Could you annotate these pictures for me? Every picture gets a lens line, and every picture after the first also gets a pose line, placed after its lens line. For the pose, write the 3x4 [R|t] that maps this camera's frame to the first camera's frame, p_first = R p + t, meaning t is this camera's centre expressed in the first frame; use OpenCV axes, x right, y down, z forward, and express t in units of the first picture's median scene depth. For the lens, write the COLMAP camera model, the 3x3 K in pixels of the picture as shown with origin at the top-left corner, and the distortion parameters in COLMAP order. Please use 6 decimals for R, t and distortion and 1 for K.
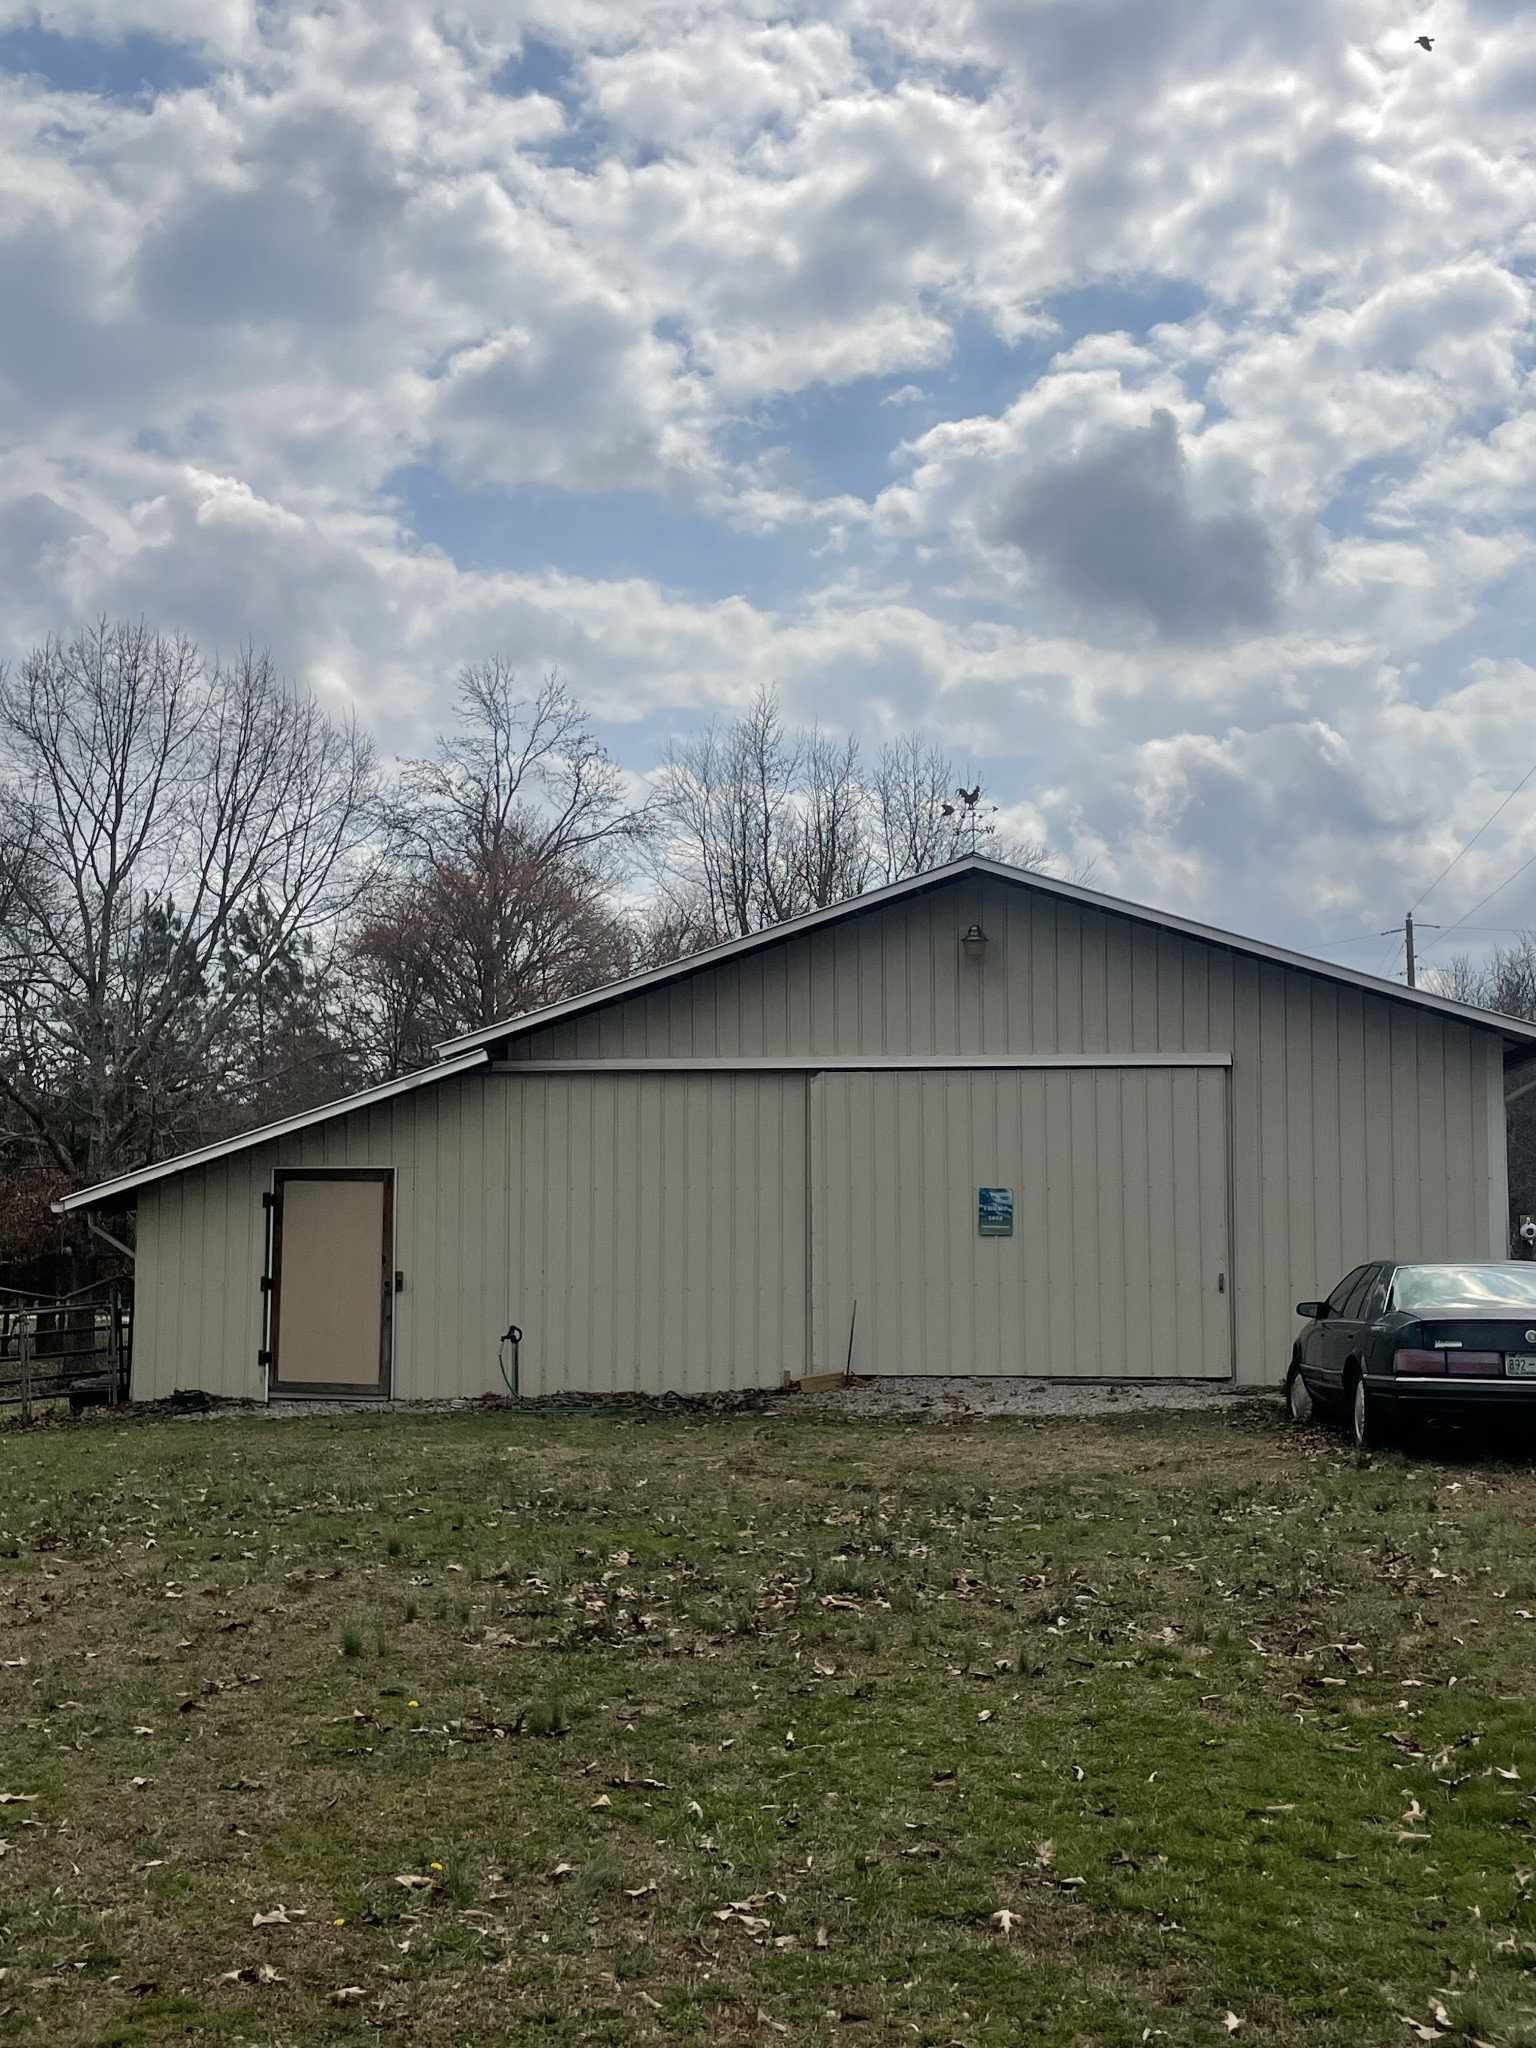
lens RADIAL K [[2190.1, 0, 768.0], [0, 2190.1, 1024.0], [0, 0, 1]] dist [0.112803, 0.001332]
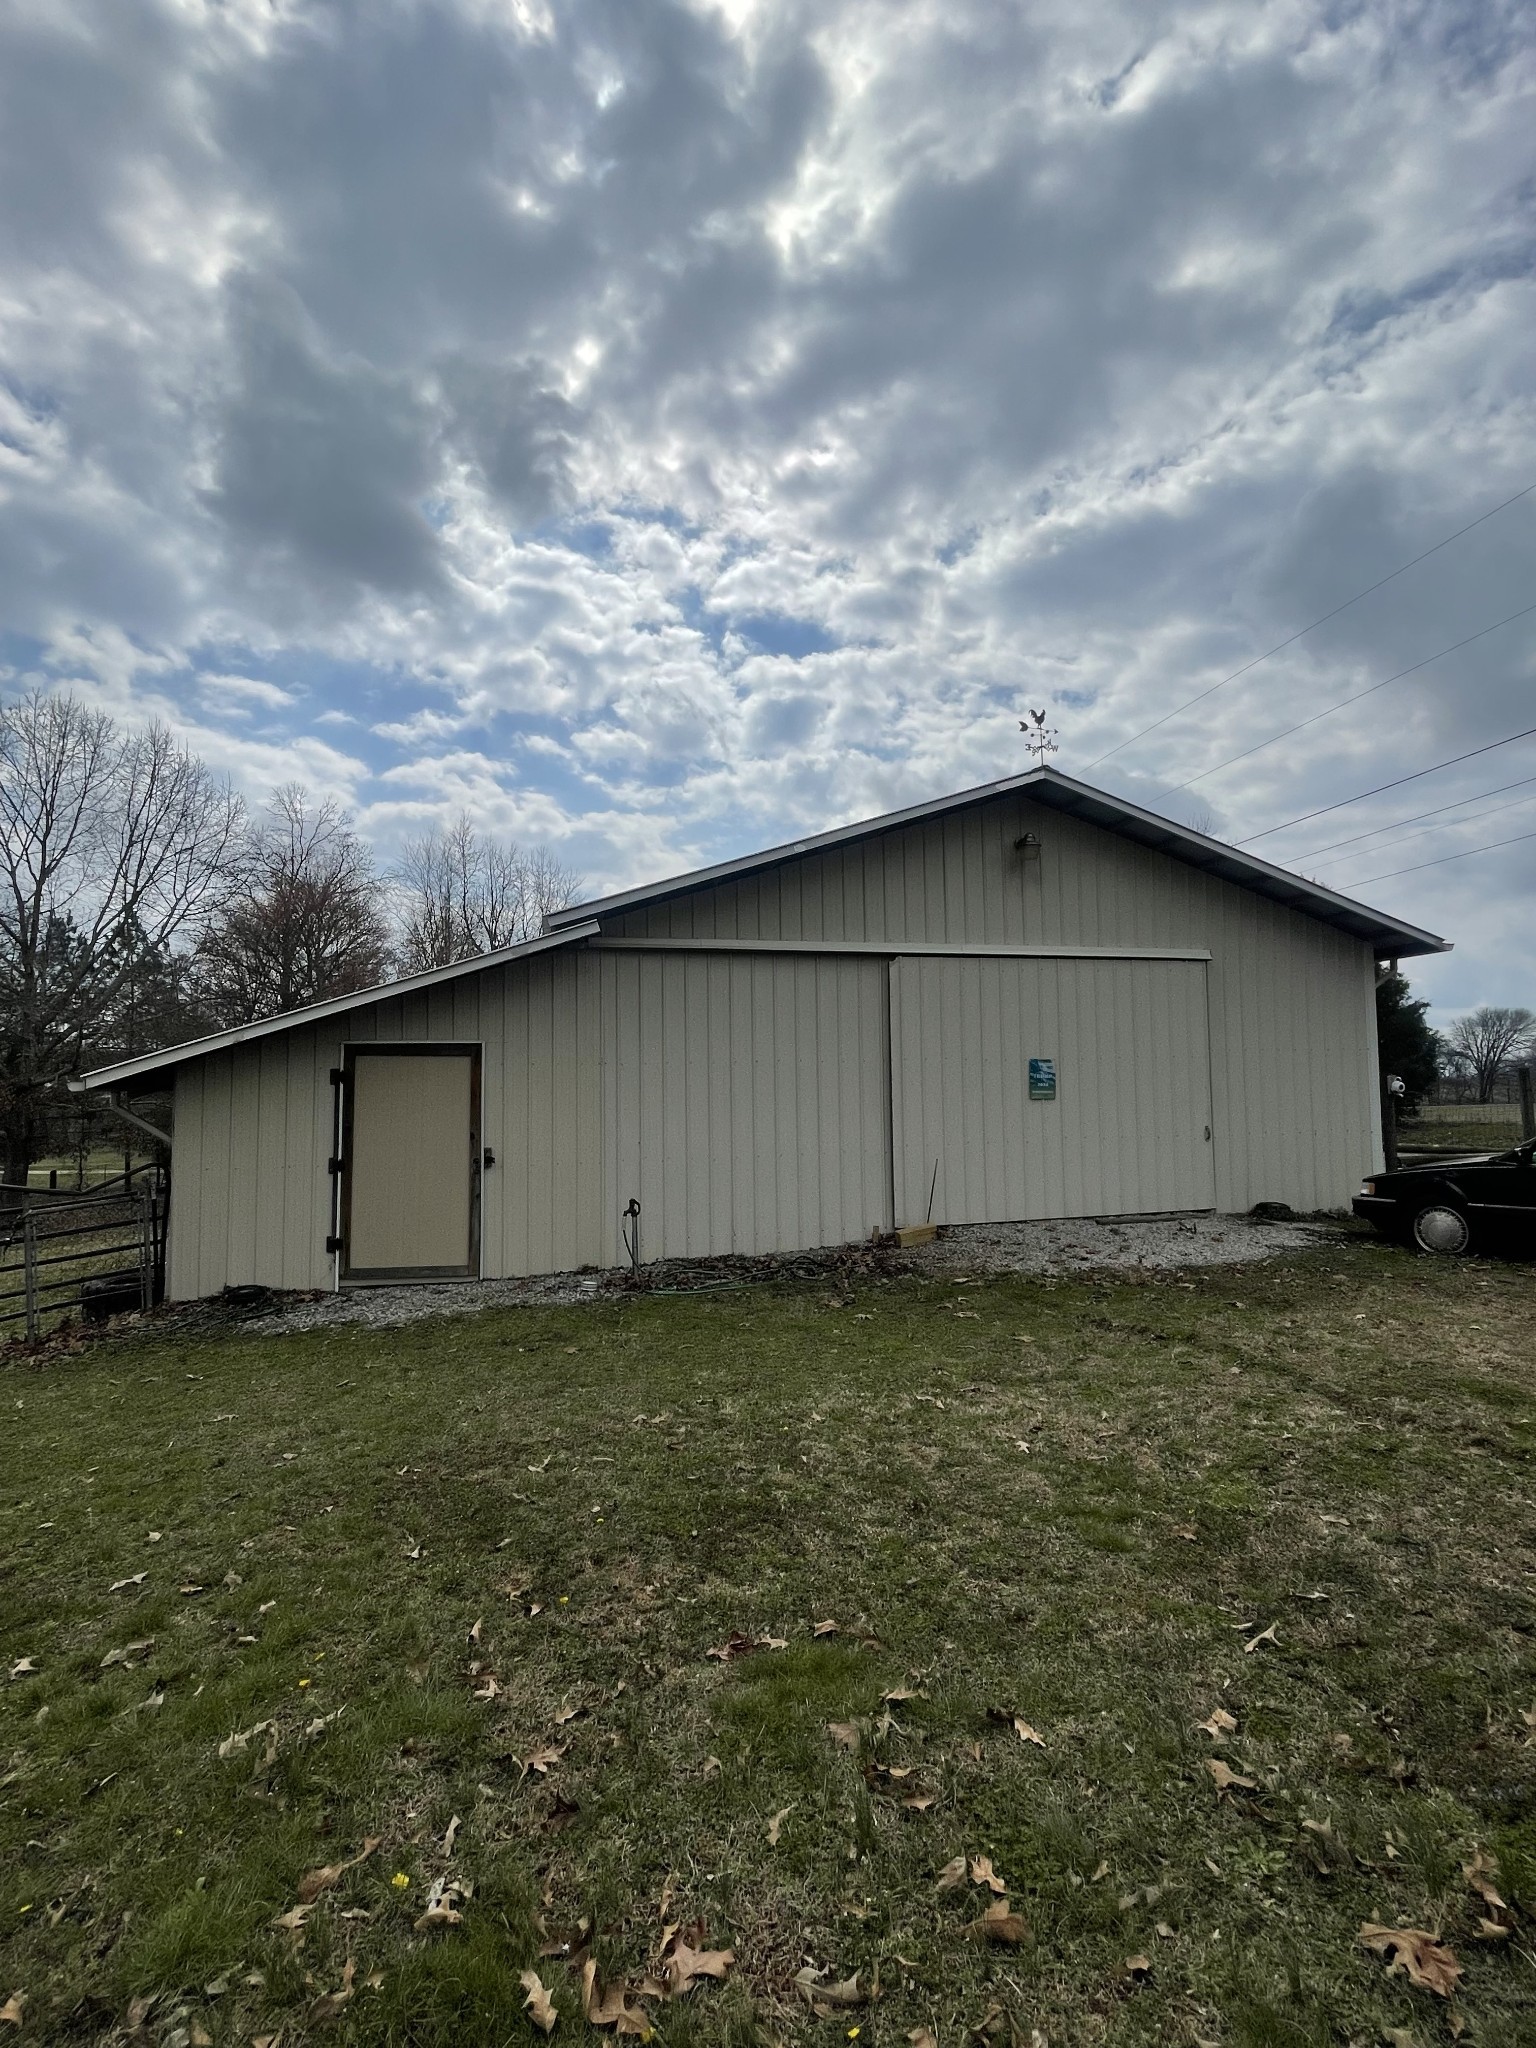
lens RADIAL K [[940.4, 0, 768.0], [0, 940.4, 1024.0], [0, 0, 1]] dist [0.002318, 0.001033]
pose [[0.922784, 0.012282, 0.385122, -0.214863], [-0.014281, 0.999895, 0.002332, 0.054685], [-0.385053, -0.007652, 0.922863, 0.567097]]
